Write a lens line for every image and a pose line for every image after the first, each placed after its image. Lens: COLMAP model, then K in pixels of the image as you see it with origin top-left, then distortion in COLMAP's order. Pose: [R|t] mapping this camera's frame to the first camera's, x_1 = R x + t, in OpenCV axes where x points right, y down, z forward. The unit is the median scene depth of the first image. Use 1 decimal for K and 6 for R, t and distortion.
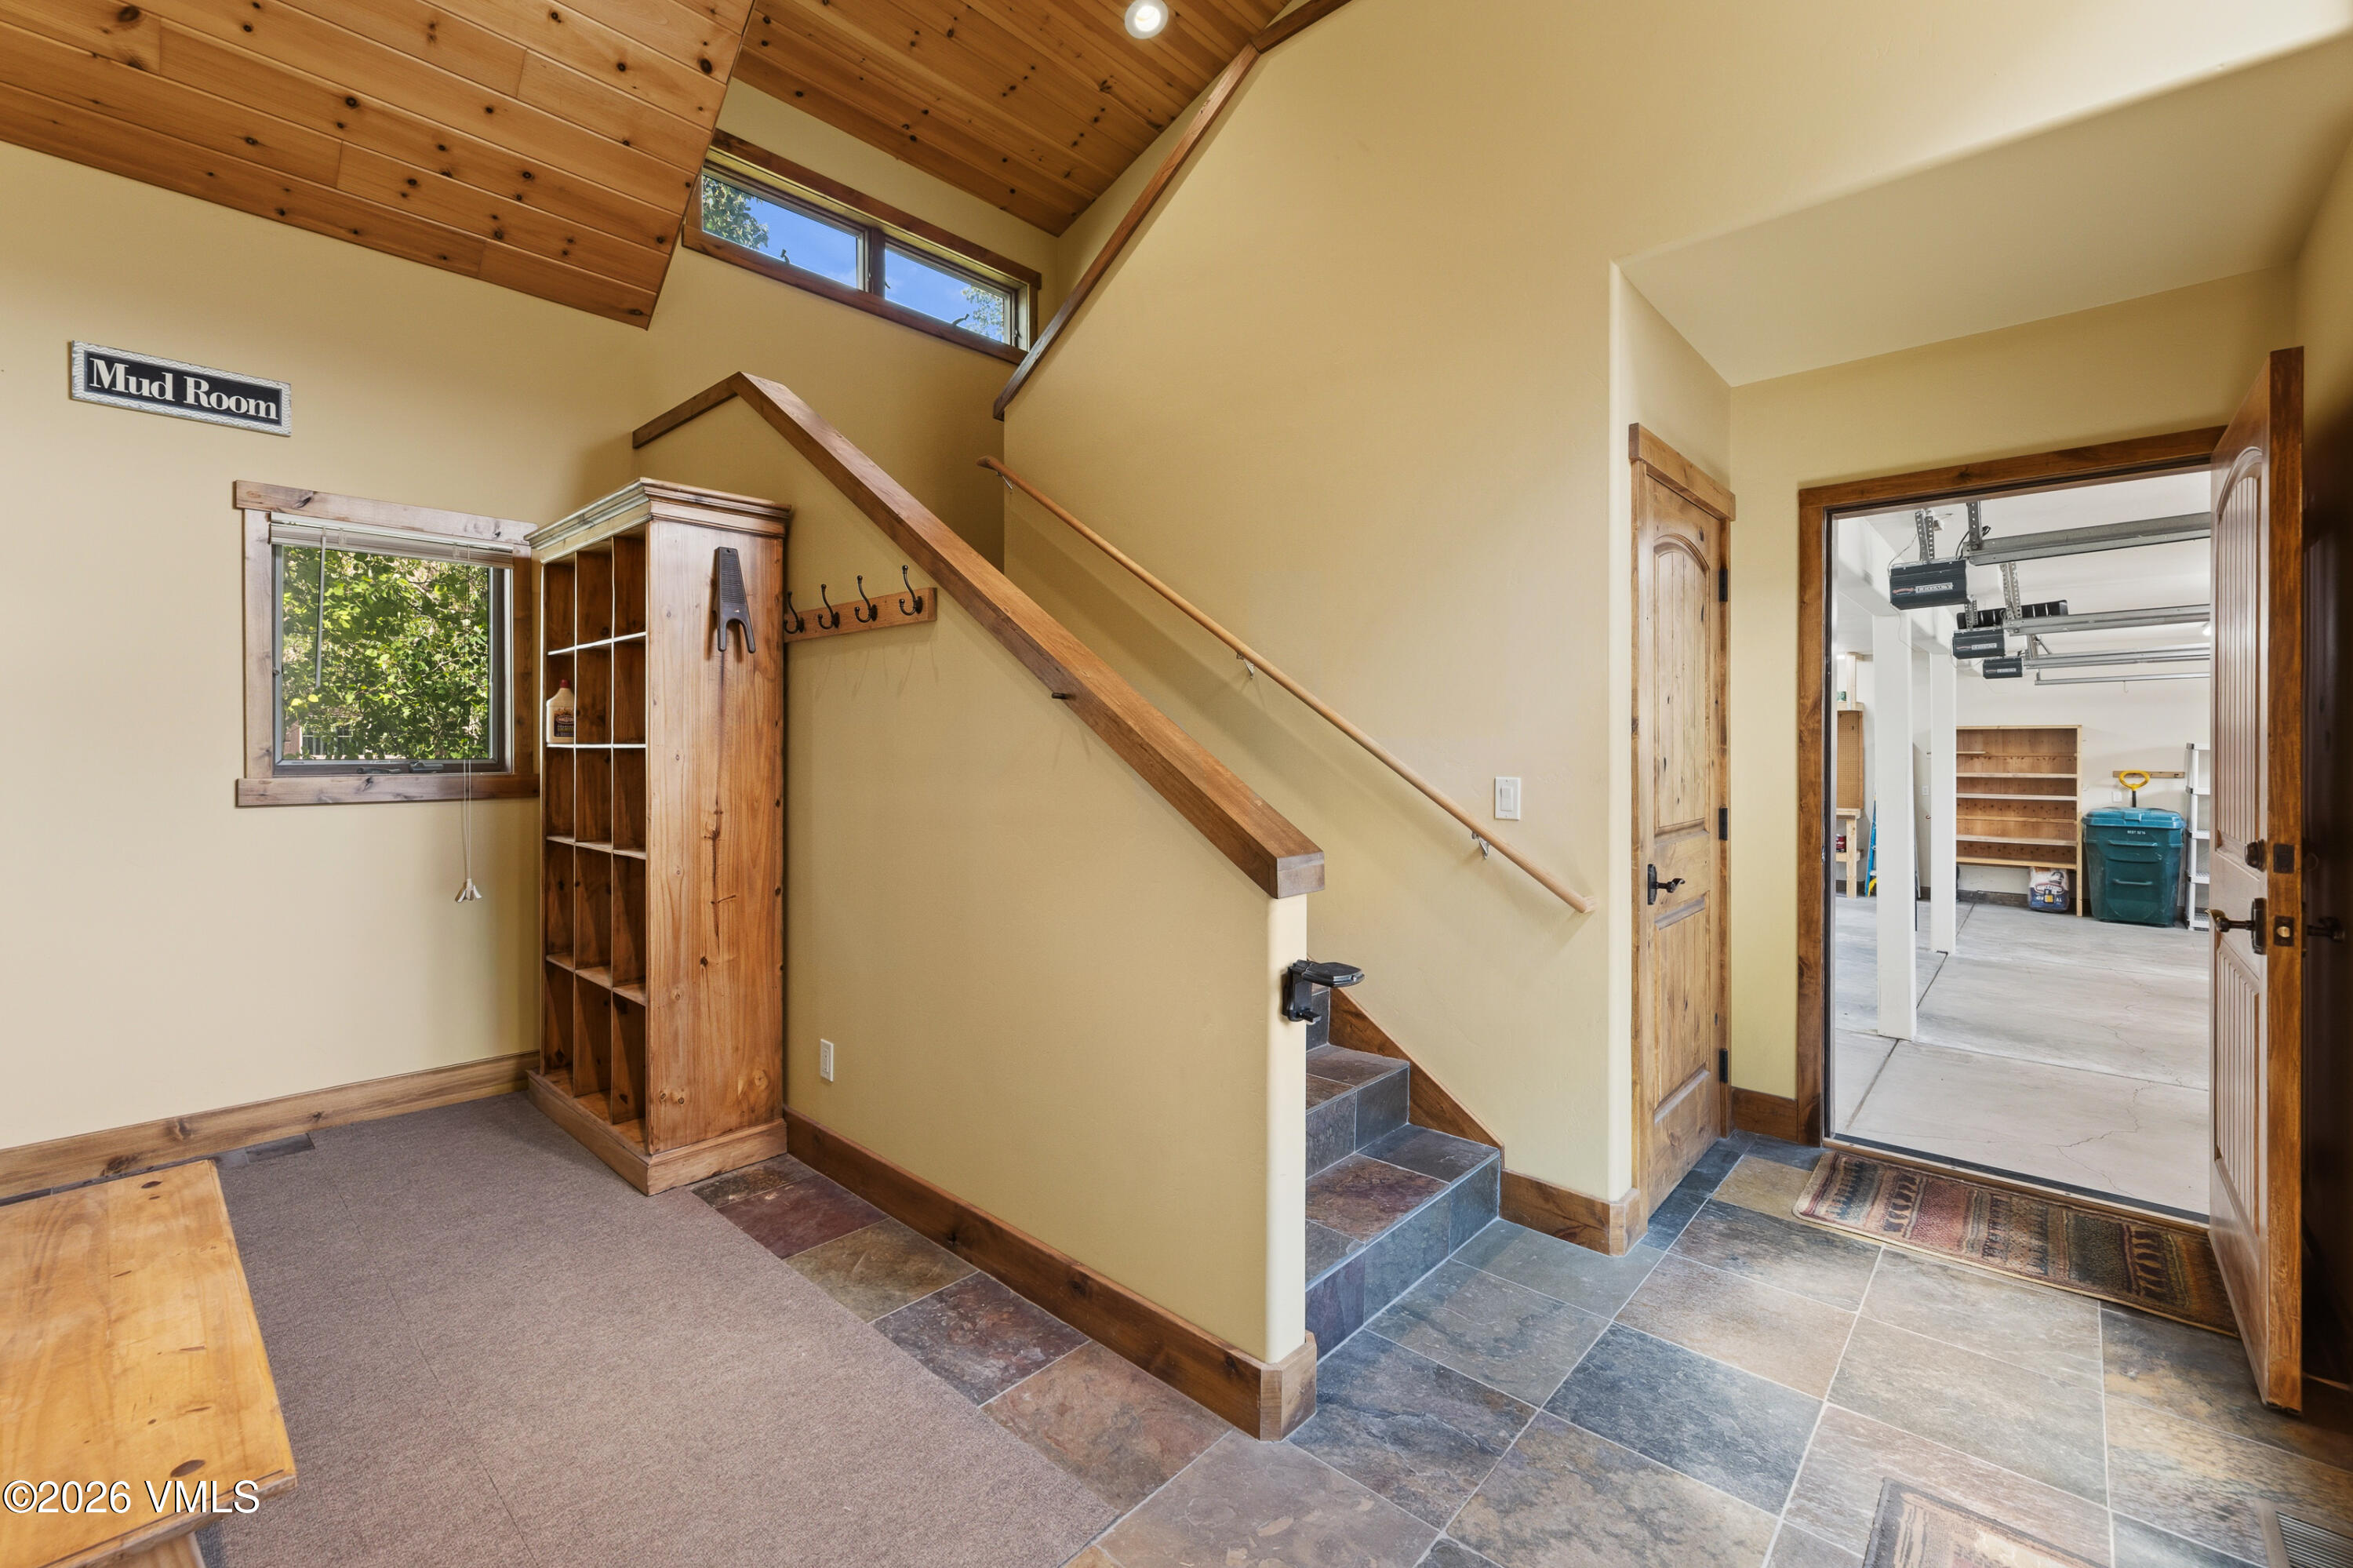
lens RADIAL K [[966.7, 0, 1201.7], [0, 966.7, 743.8], [0, 0, 1]] dist [0.001884, -0.000742]
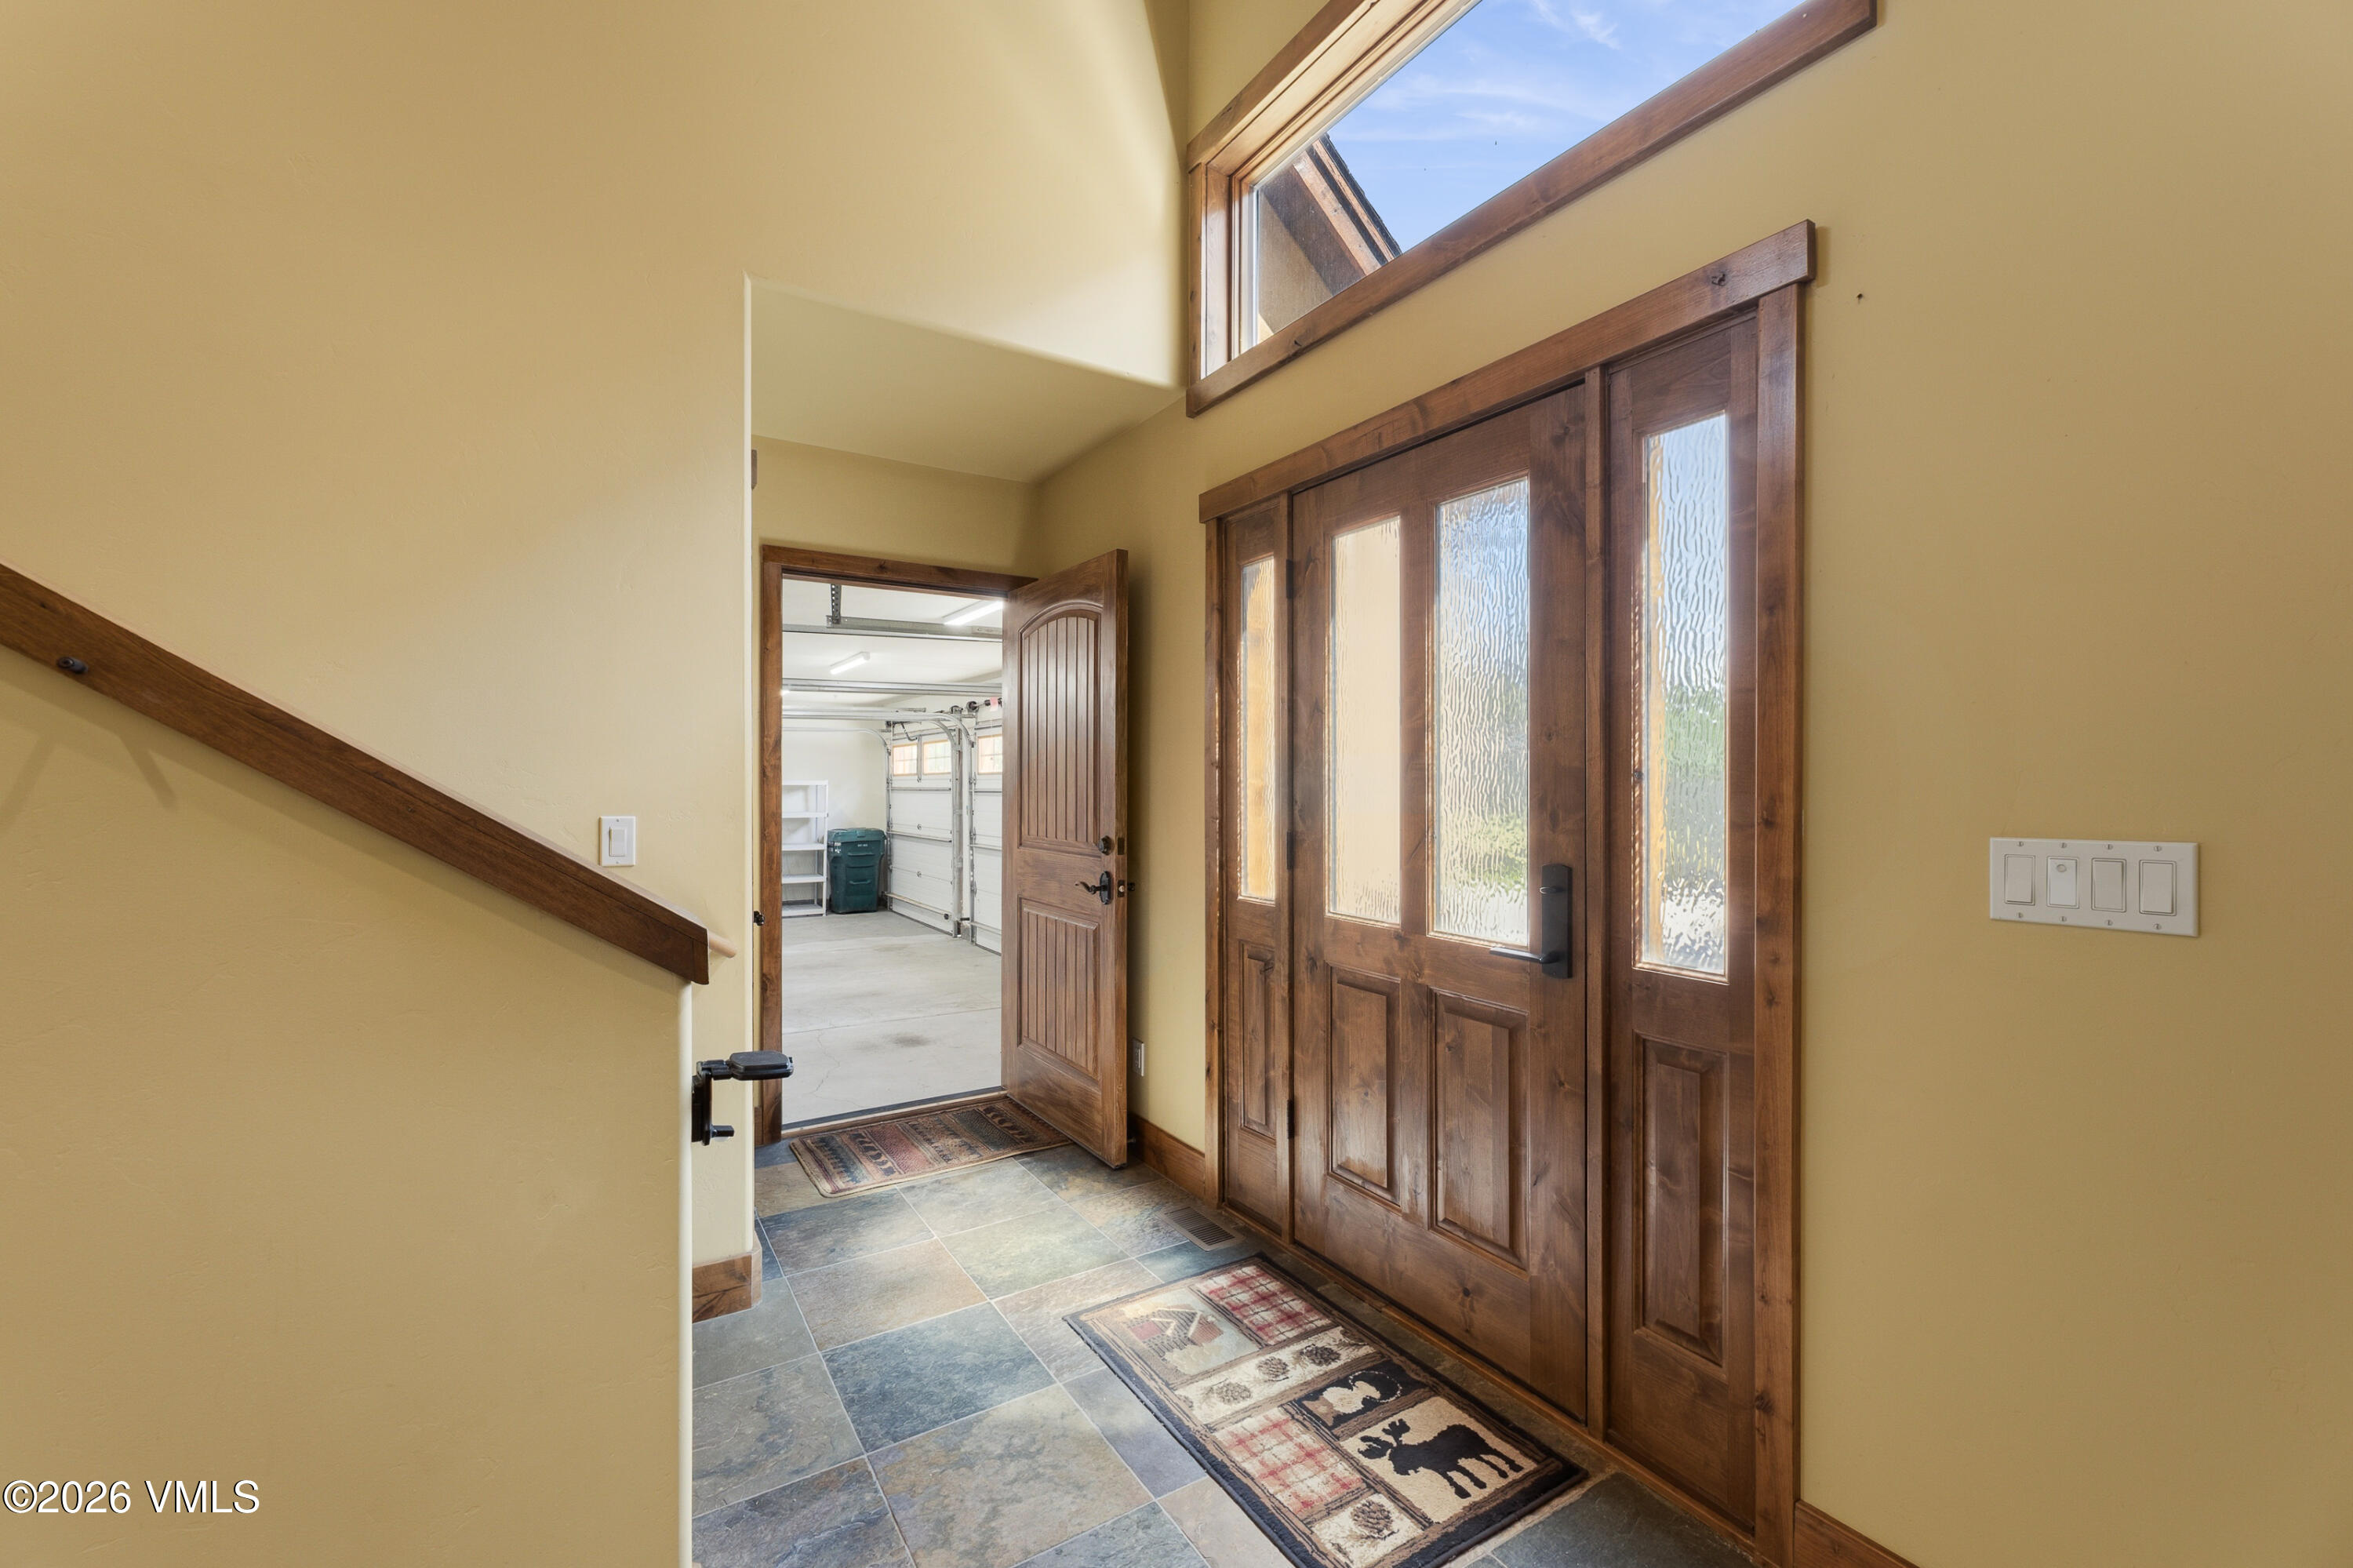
lens RADIAL K [[966.7, 0, 1173.5], [0, 966.7, 787.2], [0, 0, 1]] dist [0.001884, -0.000742]
pose [[0.283247, -0.004143, 0.959038, -0.450138], [-0.003312, 0.999980, 0.005299, 0.004057], [-0.959041, -0.004677, 0.283228, 0.383638]]
